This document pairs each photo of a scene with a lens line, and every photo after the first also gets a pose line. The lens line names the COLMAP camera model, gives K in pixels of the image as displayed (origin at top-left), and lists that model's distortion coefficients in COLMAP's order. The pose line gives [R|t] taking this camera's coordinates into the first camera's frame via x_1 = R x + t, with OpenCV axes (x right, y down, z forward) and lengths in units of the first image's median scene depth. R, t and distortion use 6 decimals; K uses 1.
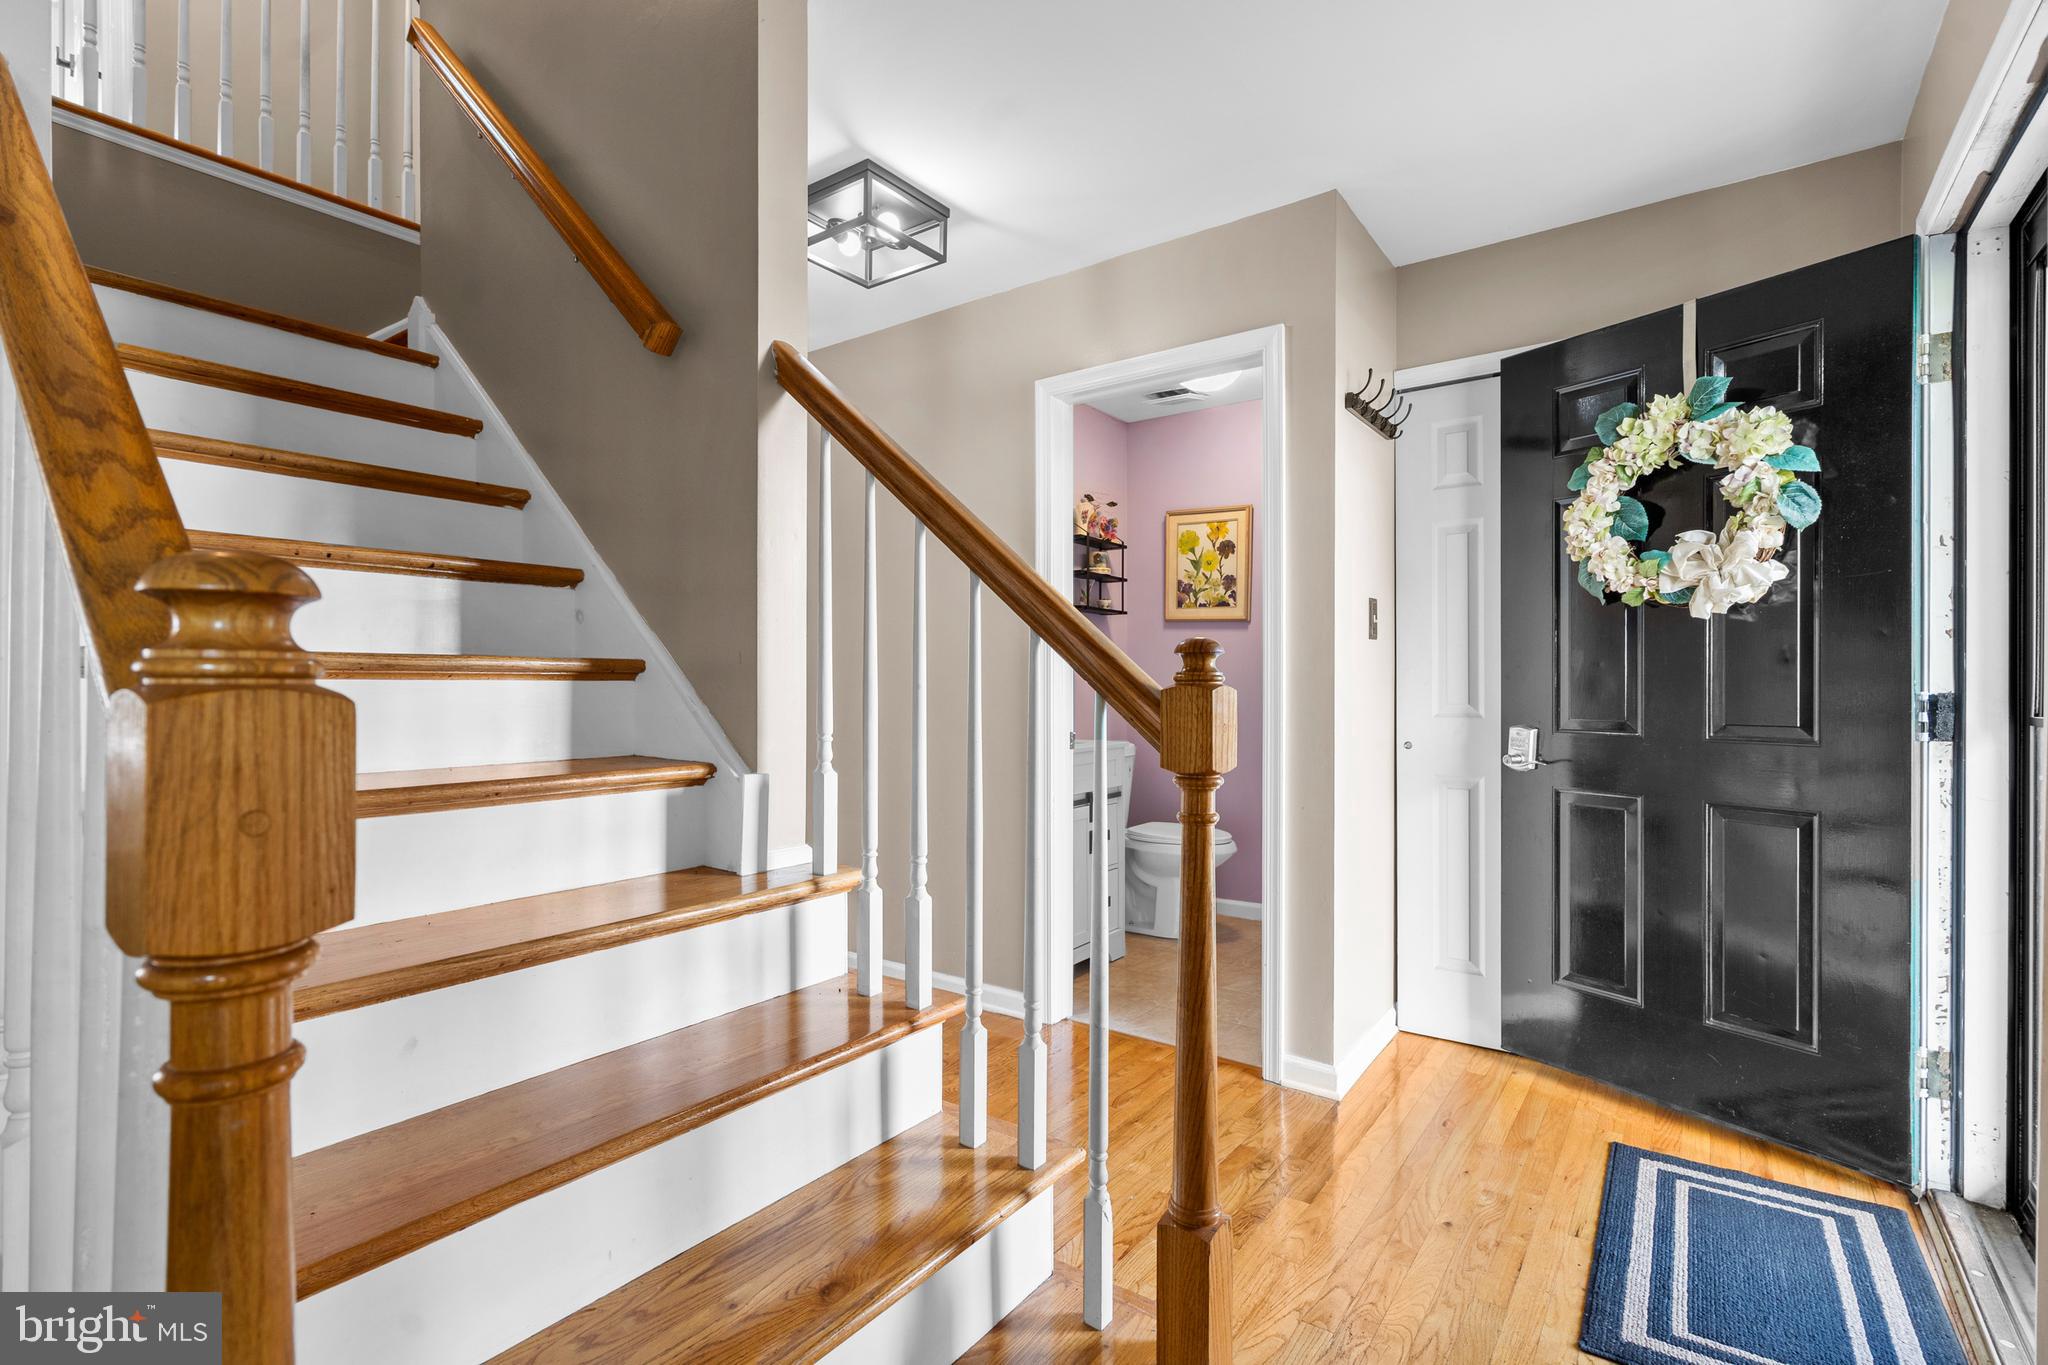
lens RADIAL K [[957.3, 0, 1030.8], [0, 957.3, 685.8], [0, 0, 1]] dist [-0.004275, -0.000406]
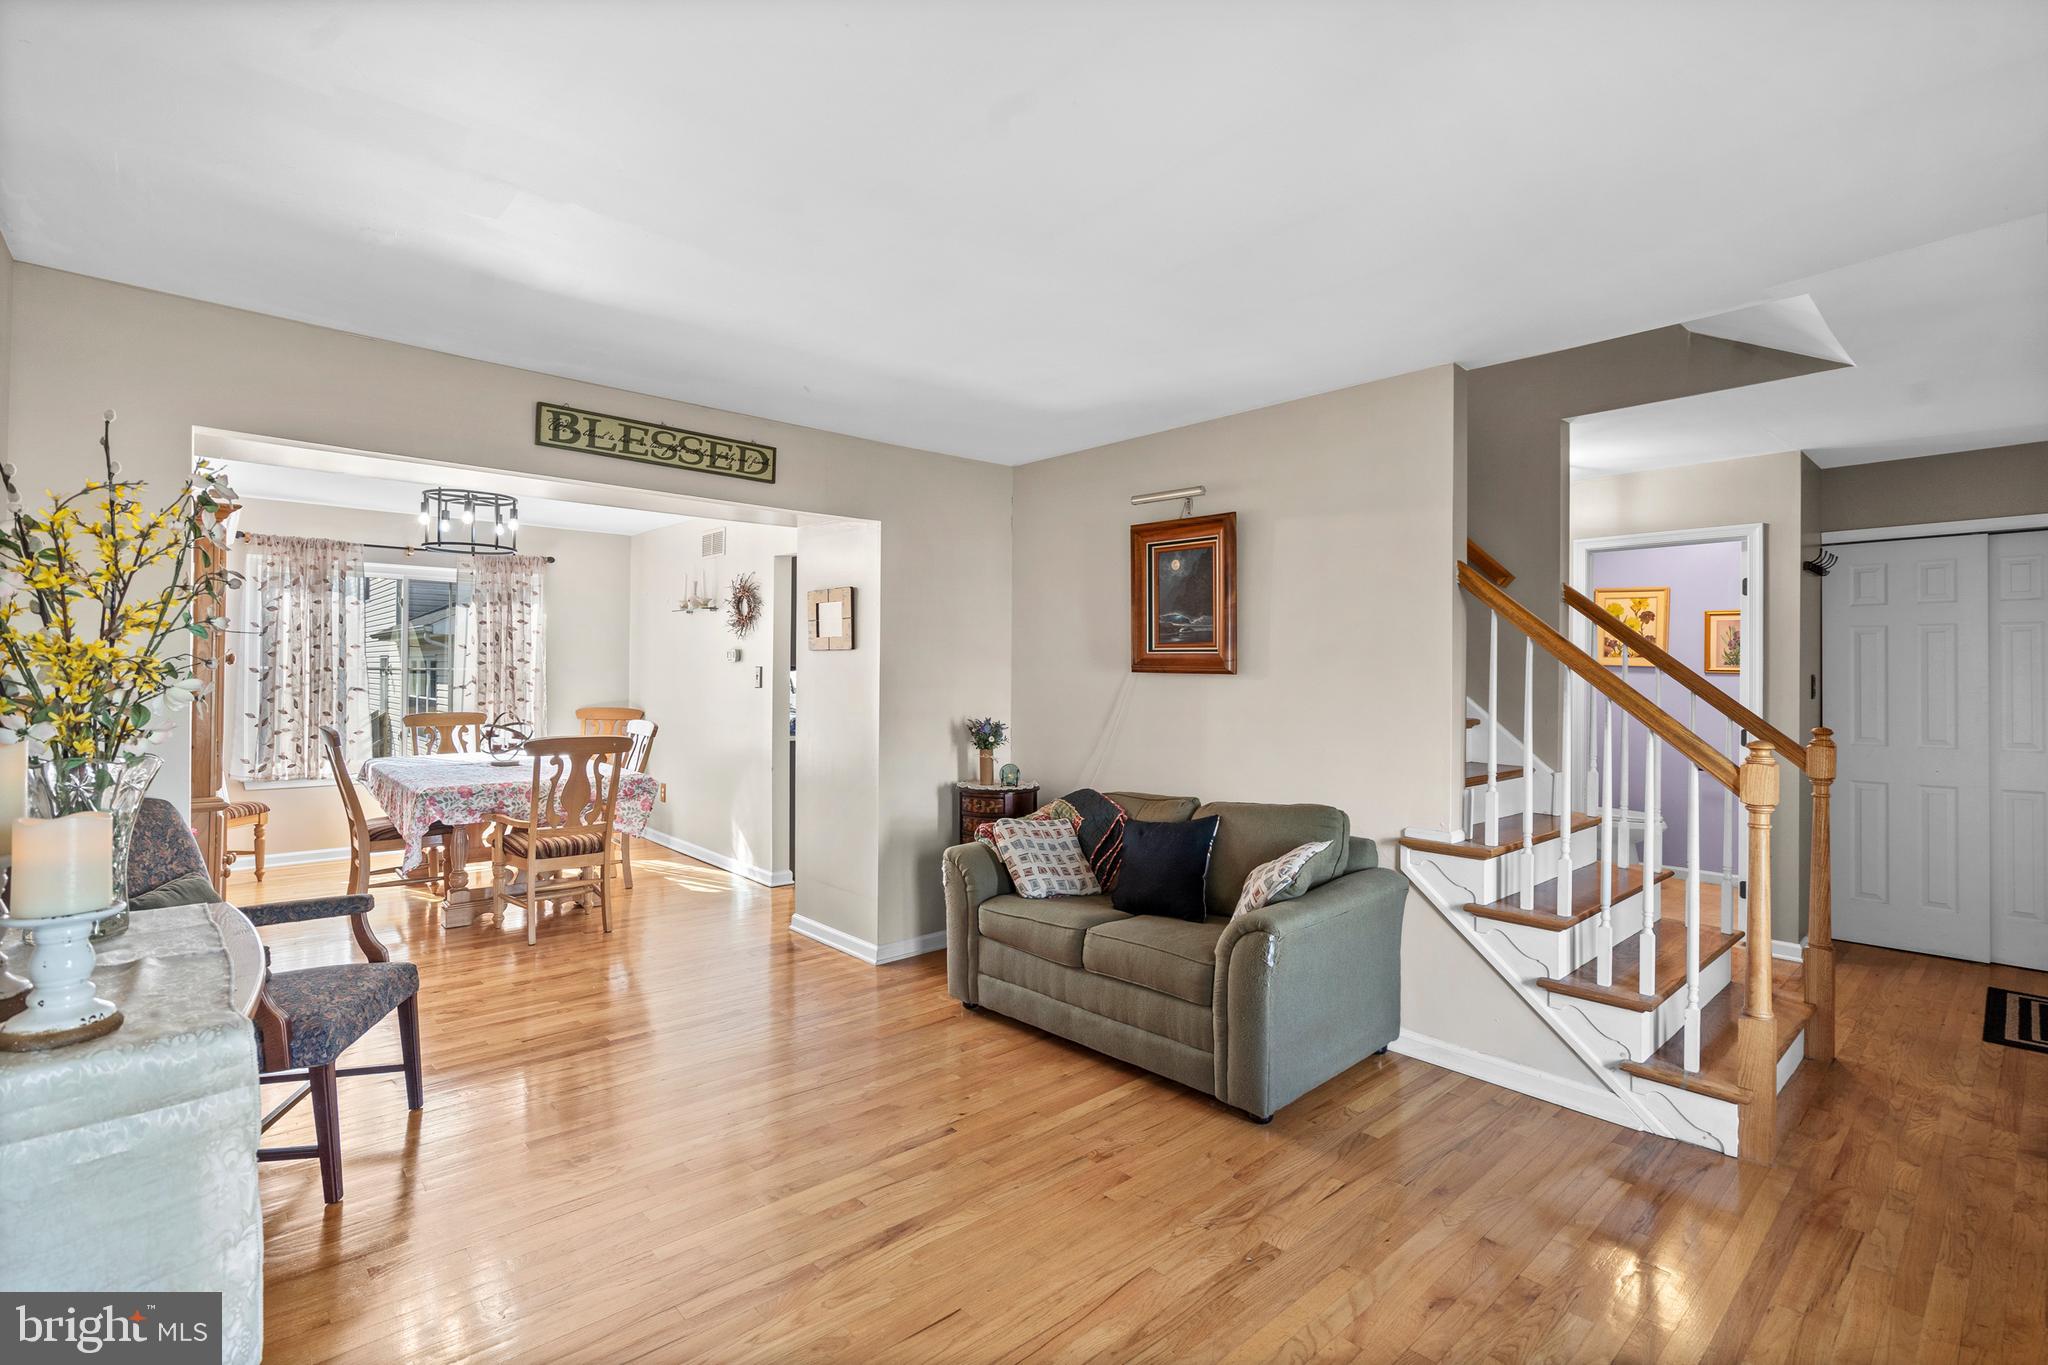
lens RADIAL K [[957.3, 0, 1017.4], [0, 957.3, 674.3], [0, 0, 1]] dist [-0.004275, -0.000406]
pose [[0.979383, 0.001528, -0.202007, -0.921533], [-0.001663, 0.999998, -0.000499, -0.118917], [0.202006, 0.000824, 0.979384, -1.266150]]
